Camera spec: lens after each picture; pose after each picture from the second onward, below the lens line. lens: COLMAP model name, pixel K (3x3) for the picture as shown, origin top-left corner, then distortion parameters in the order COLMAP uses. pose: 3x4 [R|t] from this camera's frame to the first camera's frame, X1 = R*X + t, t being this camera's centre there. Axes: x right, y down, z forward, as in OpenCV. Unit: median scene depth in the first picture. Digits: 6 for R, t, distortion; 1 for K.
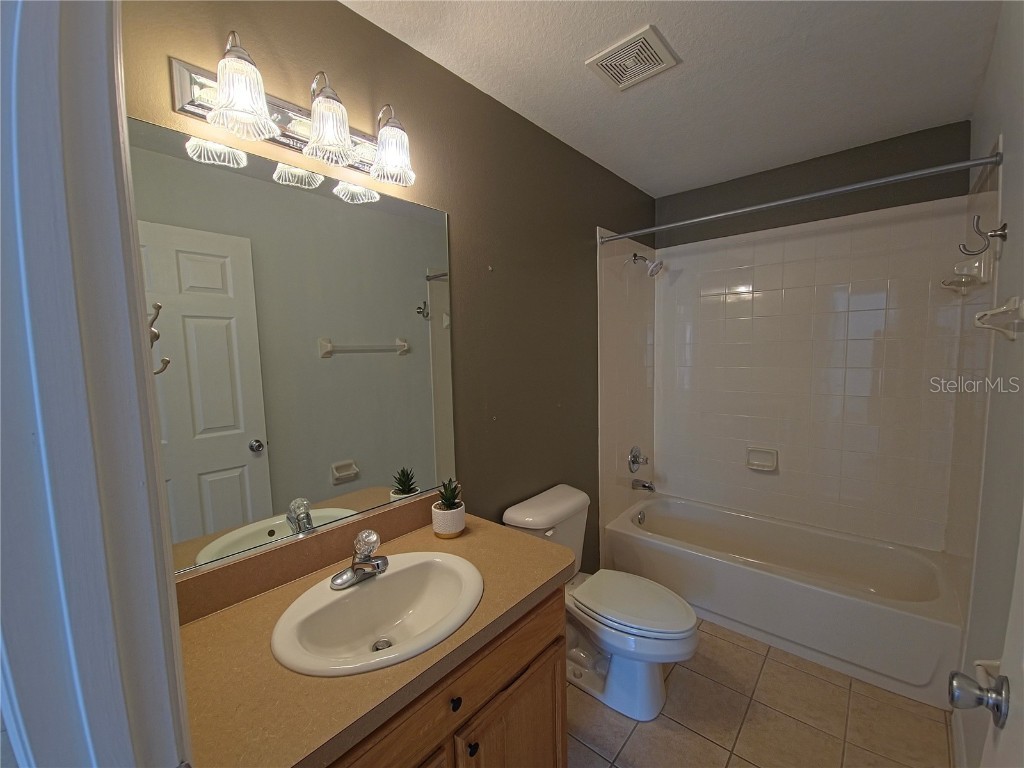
lens RADIAL K [[423.2, 0, 515.7], [0, 423.2, 388.1], [0, 0, 1]] dist [0.000150, -0.004744]
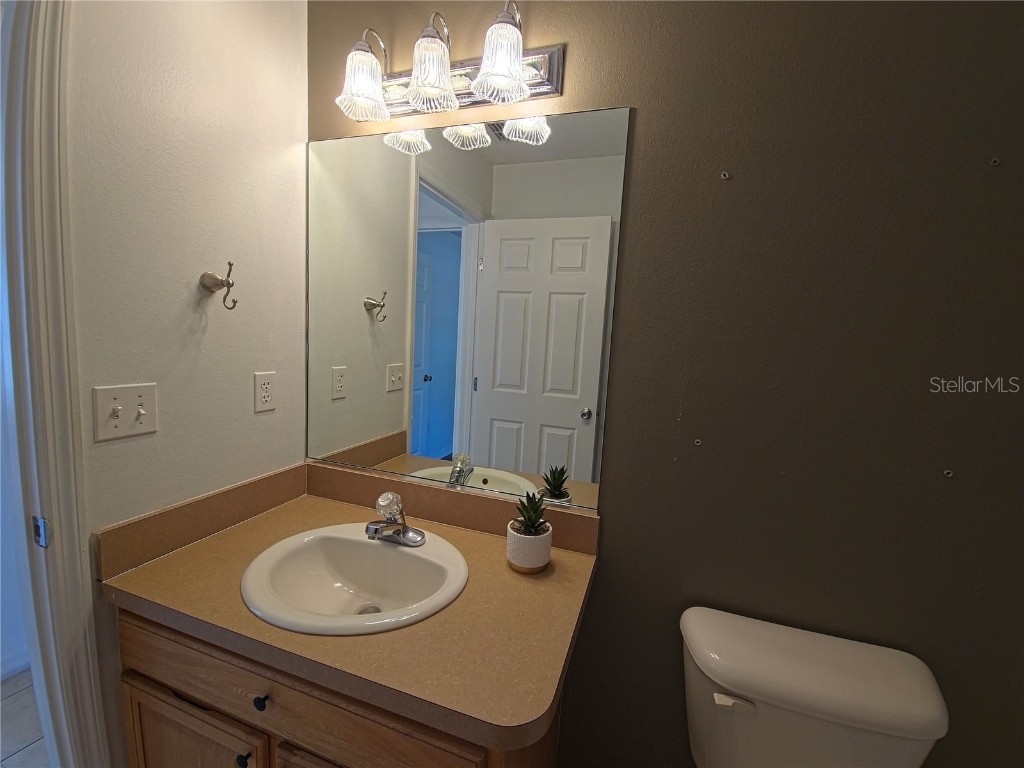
lens RADIAL K [[423.2, 0, 513.5], [0, 423.2, 383.5], [0, 0, 1]] dist [0.000150, -0.004744]
pose [[0.367670, 0.148589, -0.918009, 0.370055], [-0.142863, 0.984459, 0.102128, -0.027902], [0.918917, 0.093600, 0.383184, 0.539972]]
